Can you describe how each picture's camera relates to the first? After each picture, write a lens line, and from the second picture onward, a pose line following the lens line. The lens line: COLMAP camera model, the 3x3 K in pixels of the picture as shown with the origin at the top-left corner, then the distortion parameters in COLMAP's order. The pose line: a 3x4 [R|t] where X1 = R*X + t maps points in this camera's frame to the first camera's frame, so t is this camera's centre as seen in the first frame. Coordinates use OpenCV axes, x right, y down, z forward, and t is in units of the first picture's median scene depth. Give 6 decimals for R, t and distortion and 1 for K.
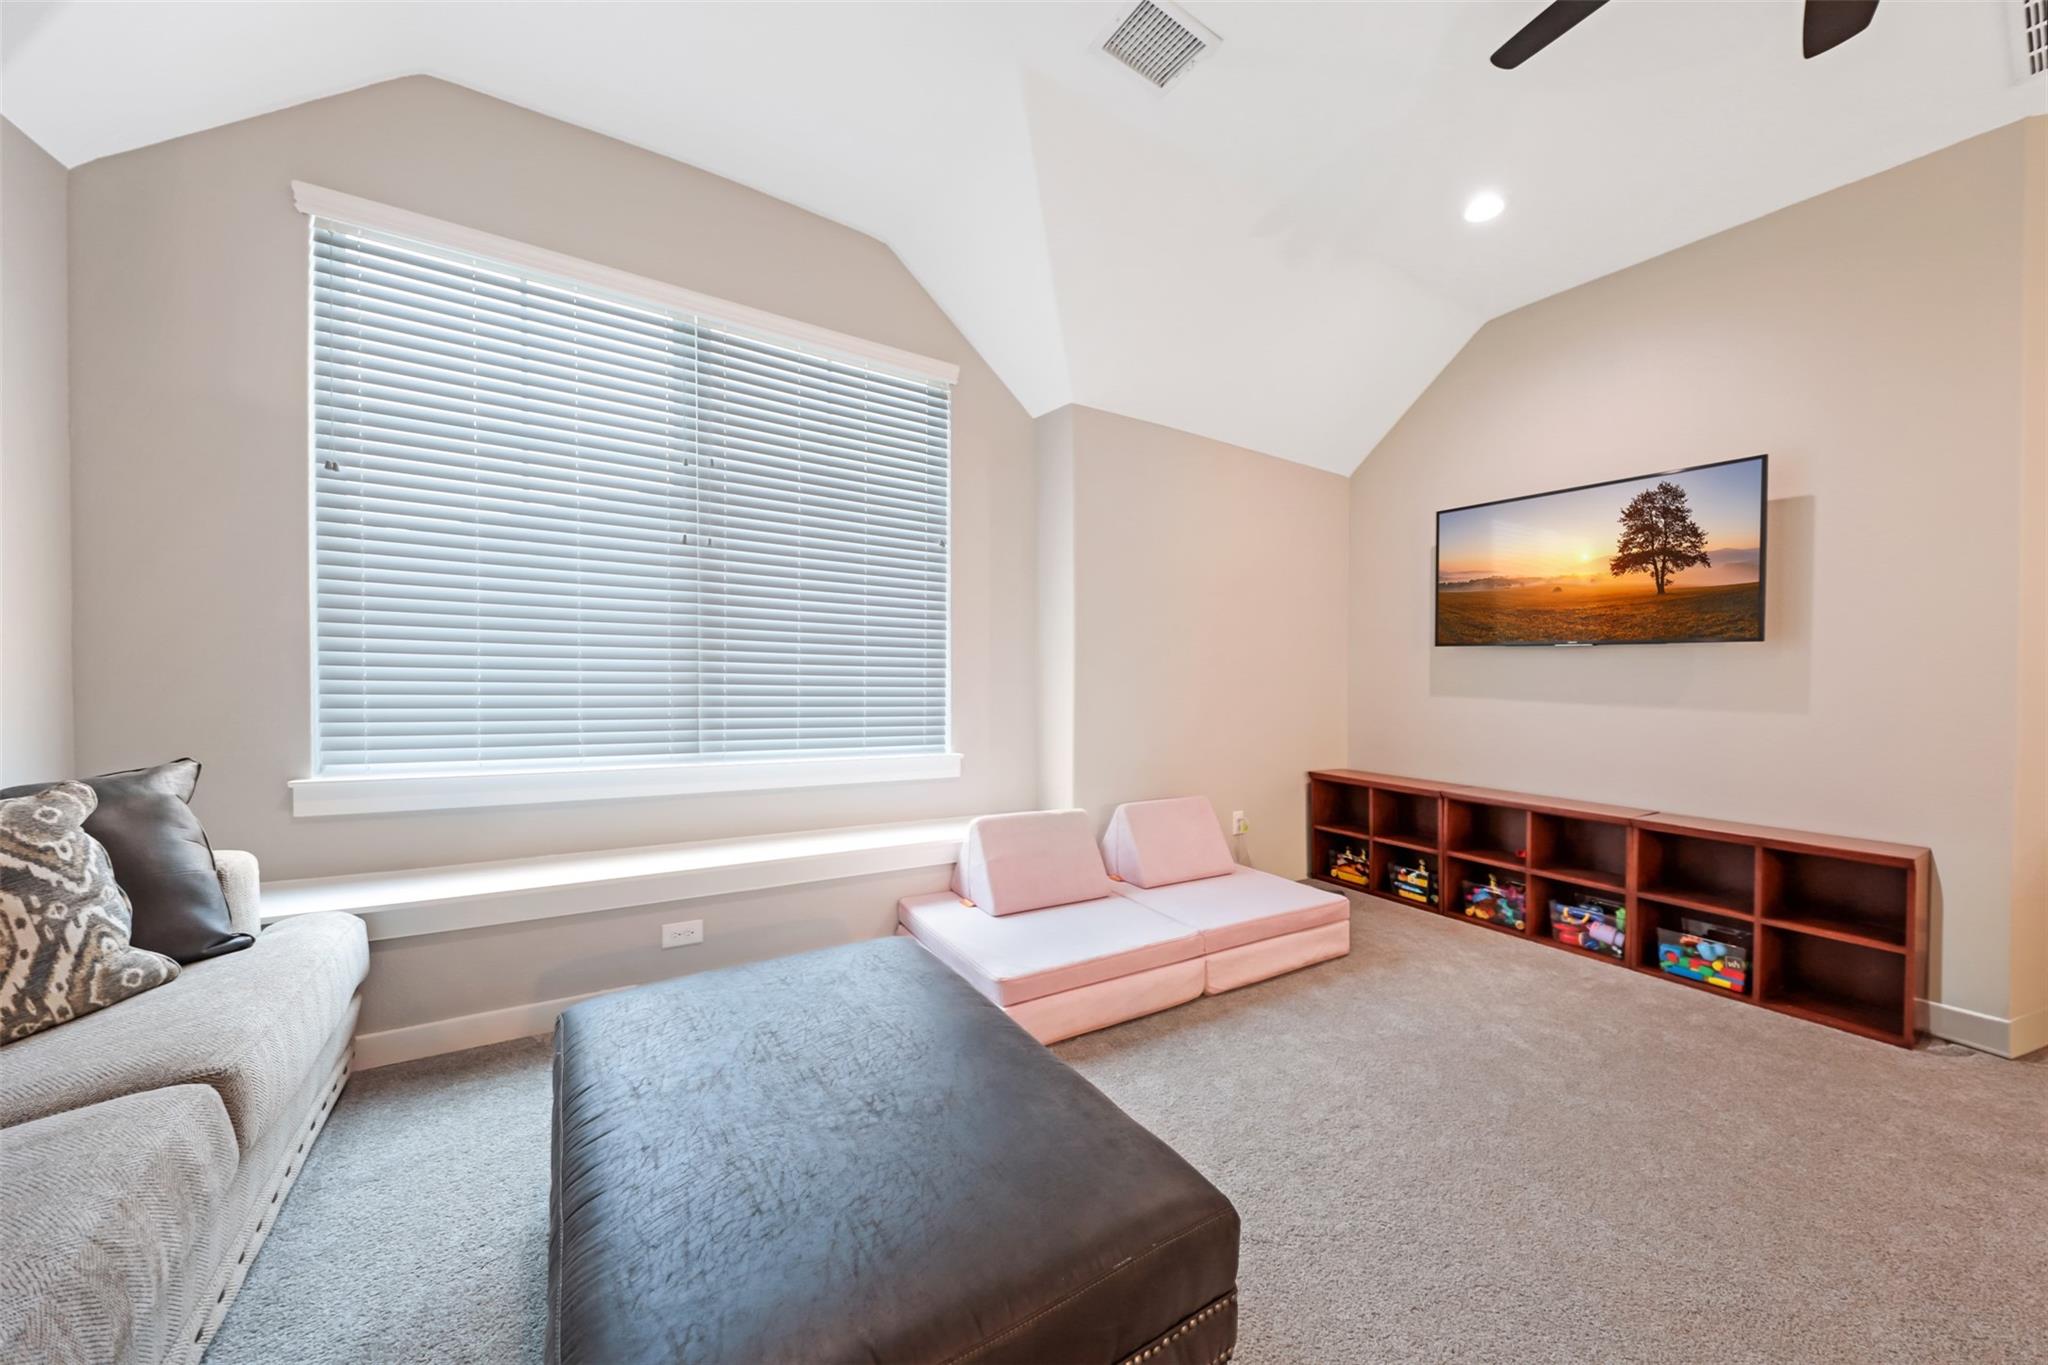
lens RADIAL K [[729.6, 0, 1029.3], [0, 729.6, 675.9], [0, 0, 1]] dist [-0.011200, -0.000078]
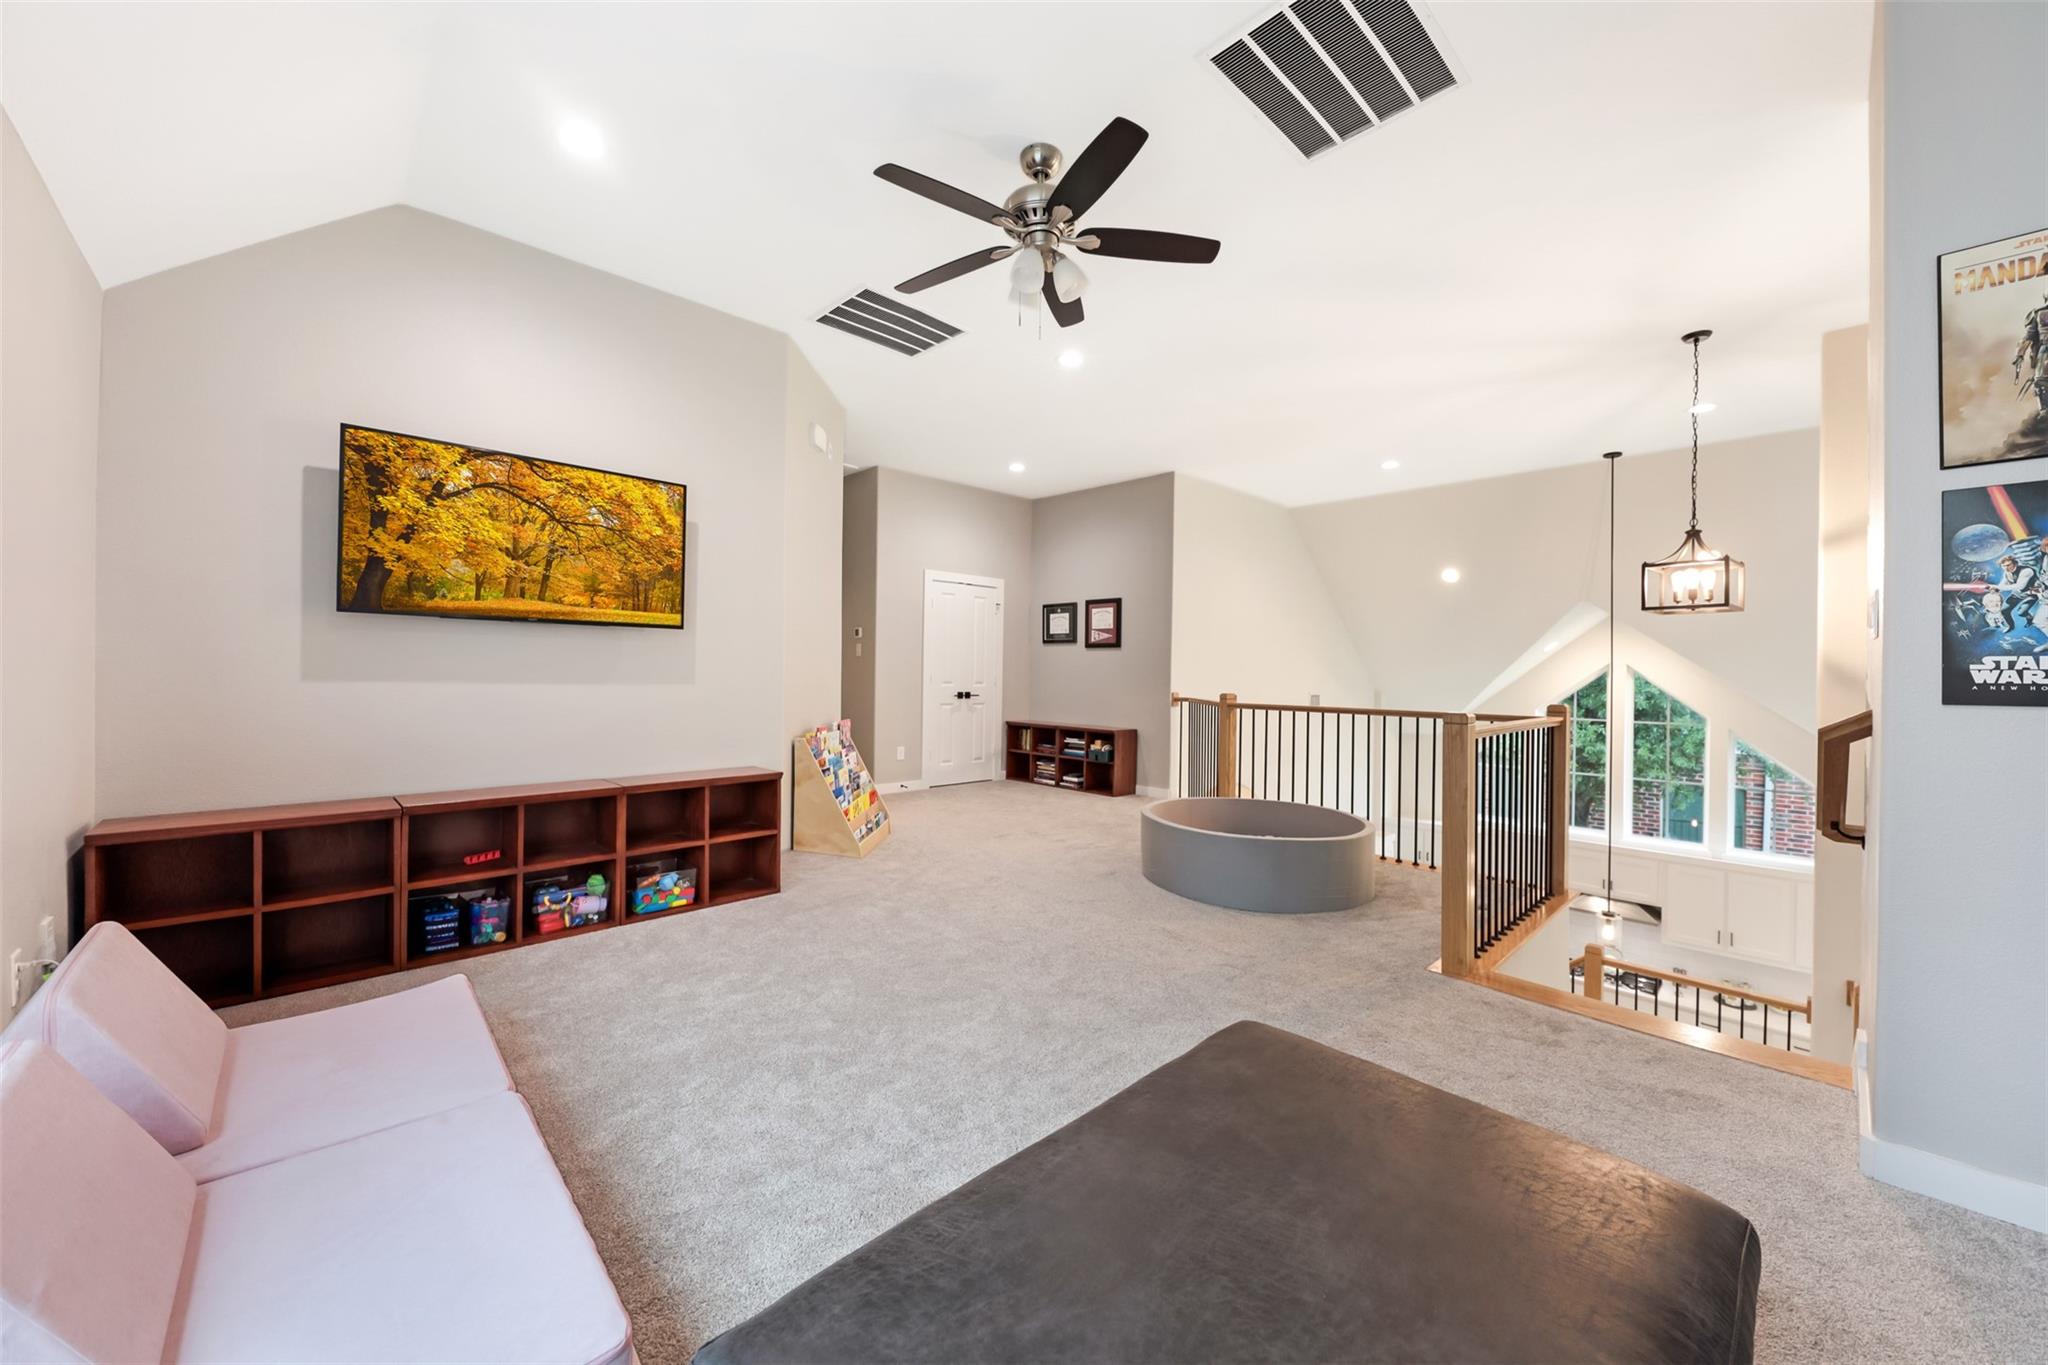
lens RADIAL K [[763.4, 0, 1022.1], [0, 763.4, 652.6], [0, 0, 1]] dist [-0.000494, -0.000029]
pose [[-0.247513, 0.003049, 0.968880, -0.462357], [-0.018119, 0.999806, -0.007775, -0.009662], [-0.968715, -0.019479, -0.247410, 0.740238]]
